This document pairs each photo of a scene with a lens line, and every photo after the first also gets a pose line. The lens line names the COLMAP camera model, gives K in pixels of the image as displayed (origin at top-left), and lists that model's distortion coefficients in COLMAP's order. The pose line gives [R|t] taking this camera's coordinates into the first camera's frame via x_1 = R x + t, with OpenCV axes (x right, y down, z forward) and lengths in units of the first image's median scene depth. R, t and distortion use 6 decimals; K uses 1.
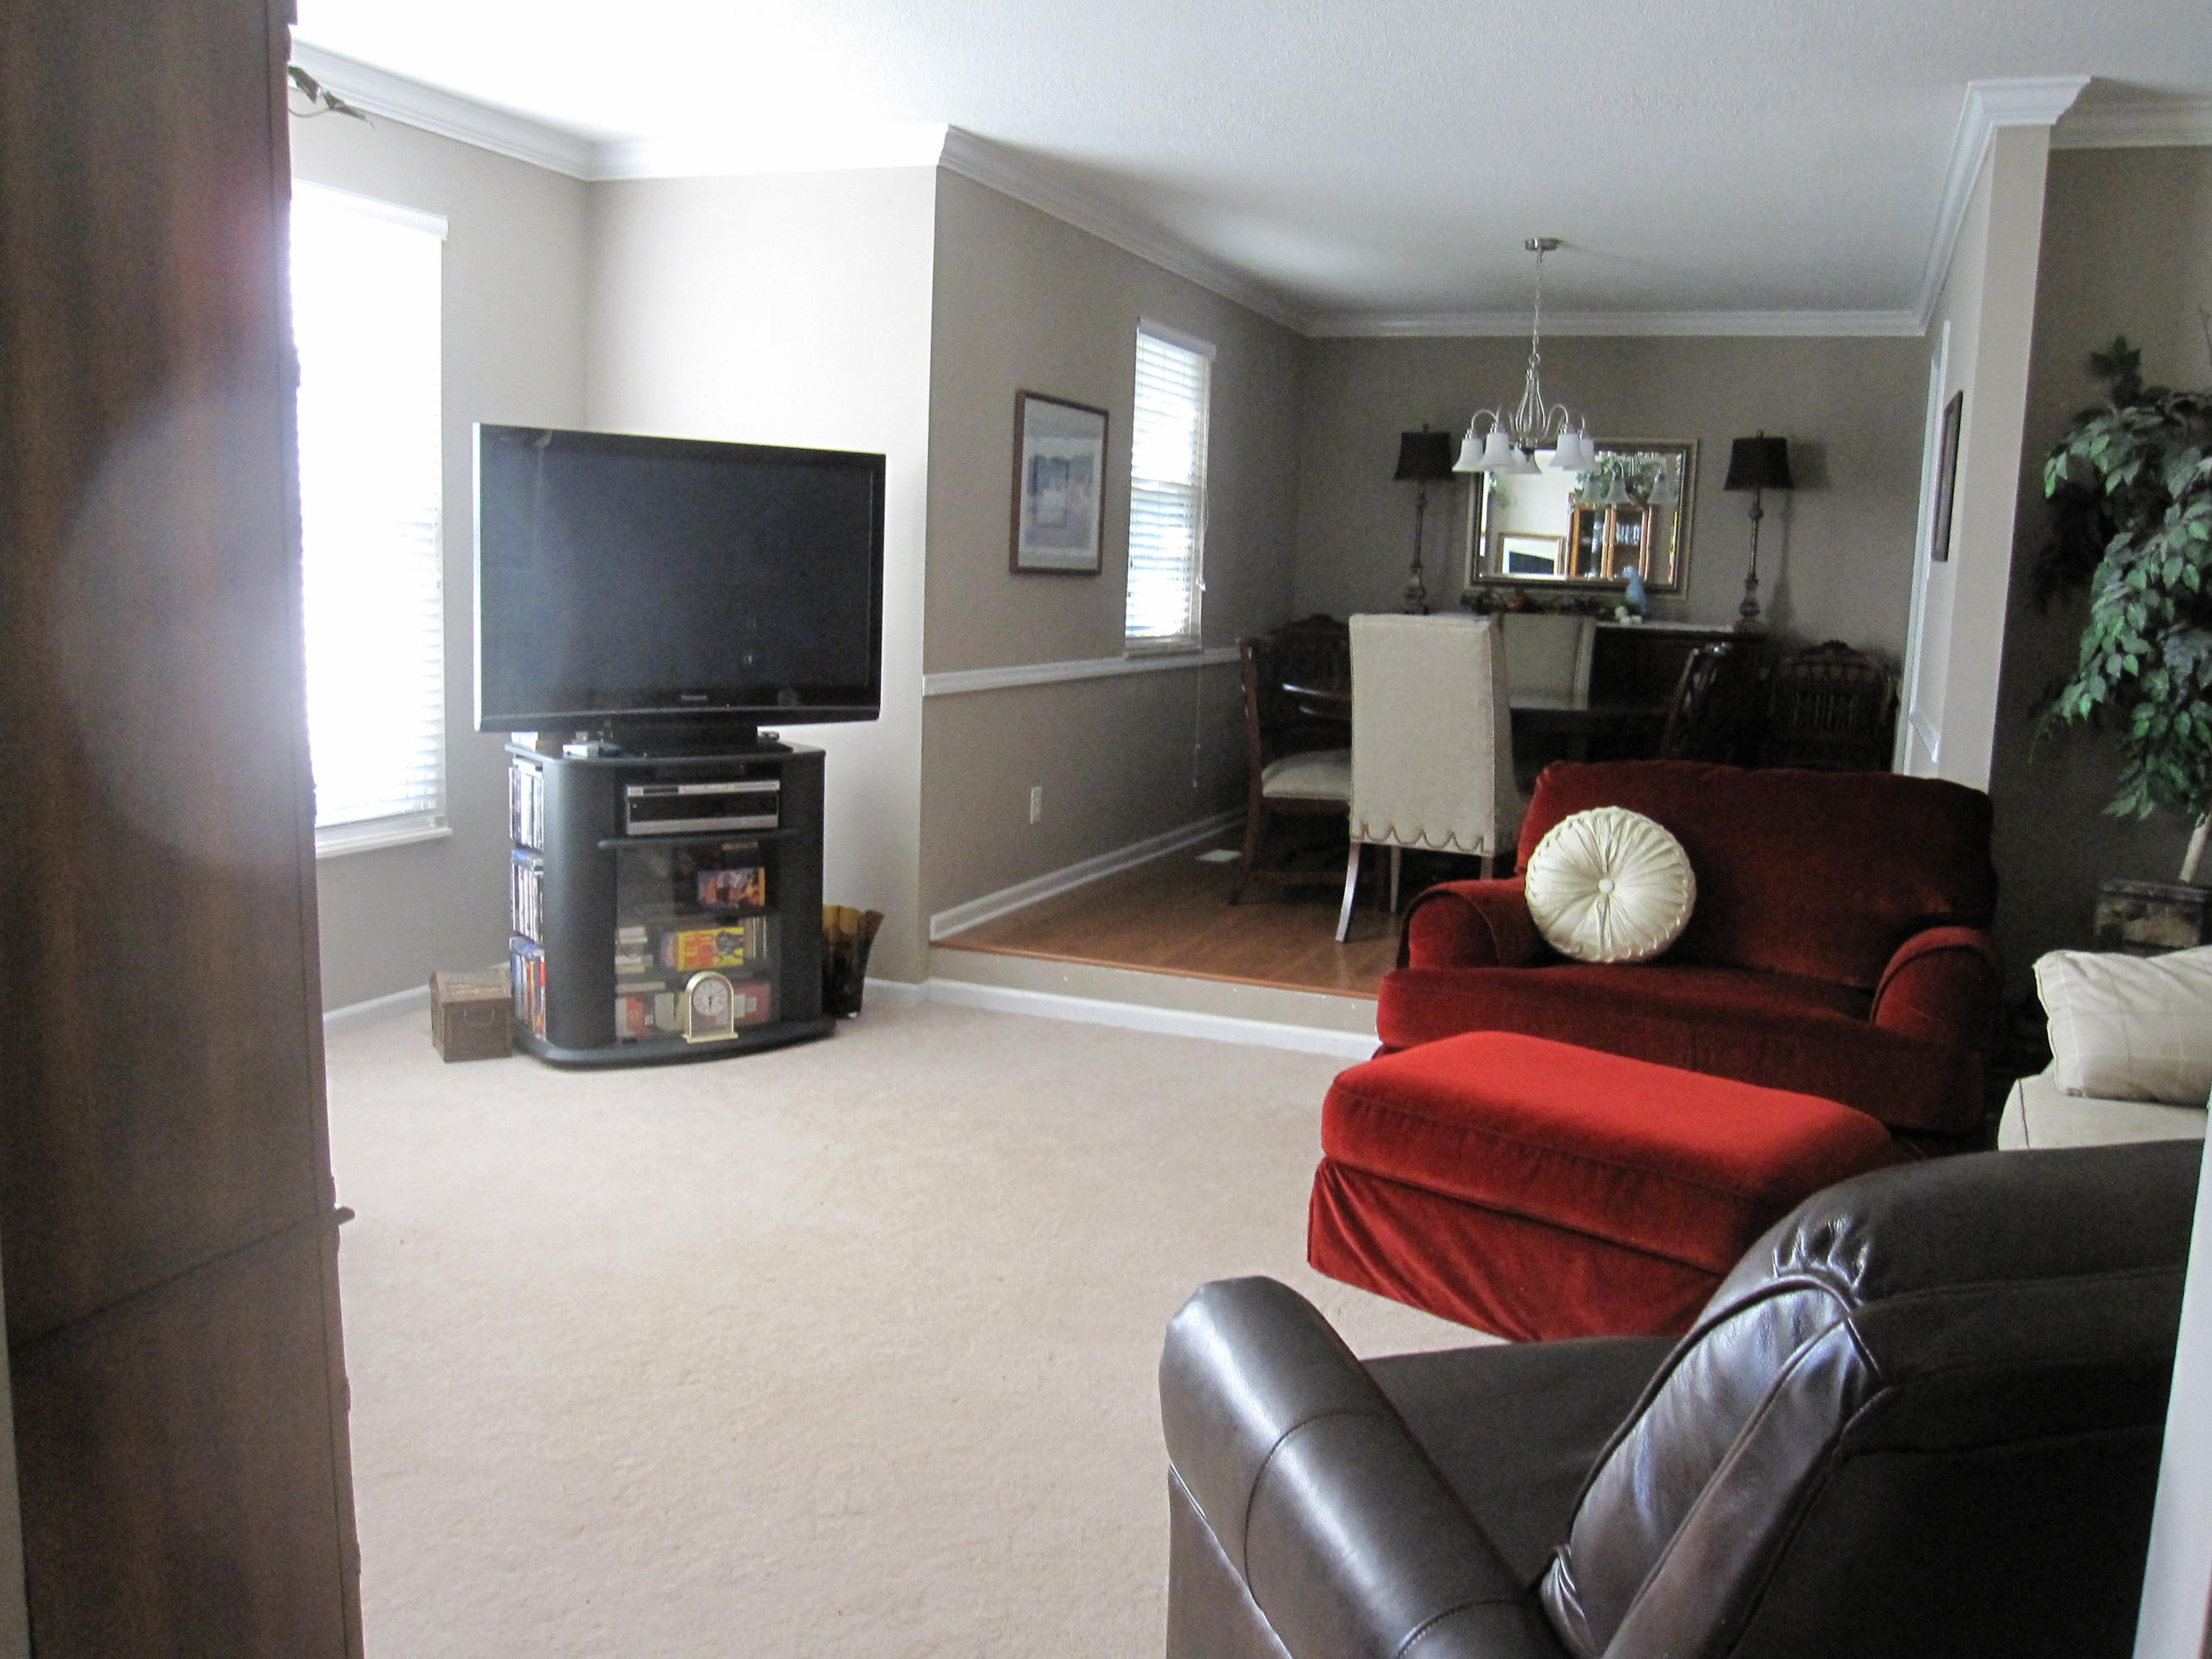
lens RADIAL K [[1881.0, 0, 1106.0], [0, 1881.0, 829.5], [0, 0, 1]] dist [-0.005244, -0.002376]
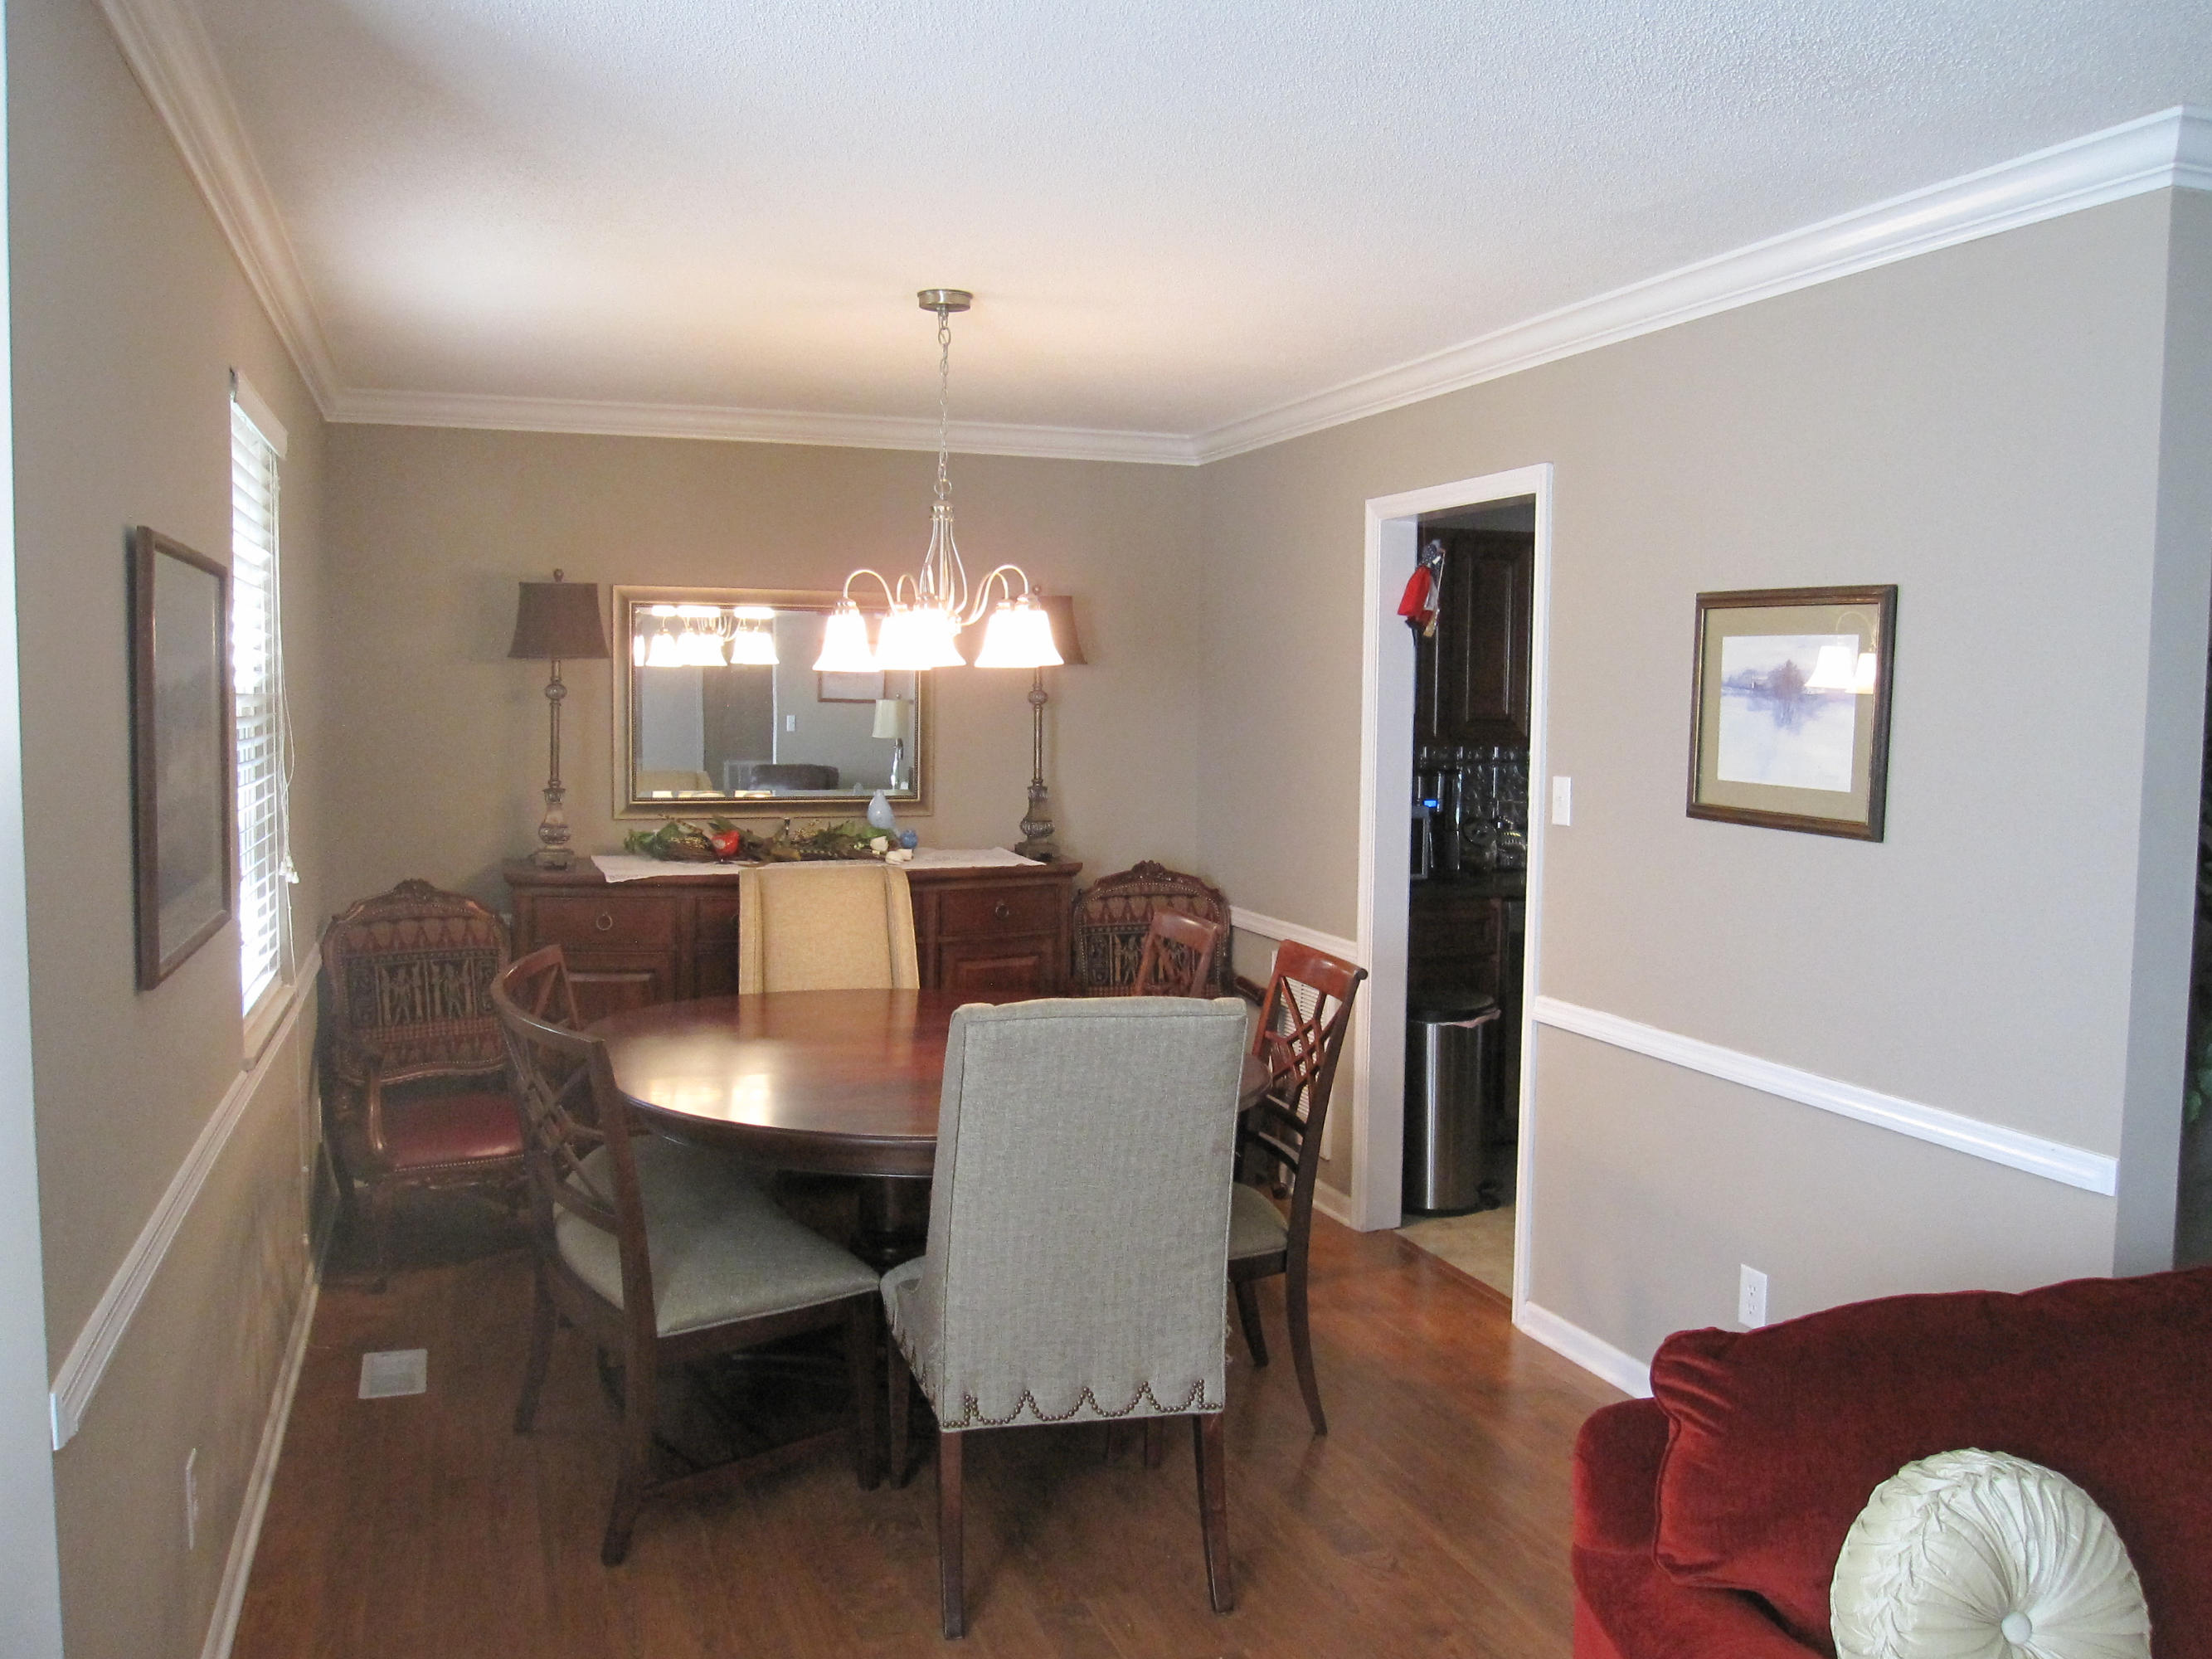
lens RADIAL K [[1841.1, 0, 1106.0], [0, 1841.1, 829.5], [0, 0, 1]] dist [-0.029323, 0.002161]
pose [[0.760319, -0.077149, 0.644952, -0.129102], [0.110906, 0.993760, -0.011870, -0.132996], [-0.640012, 0.080554, 0.764131, 0.546088]]
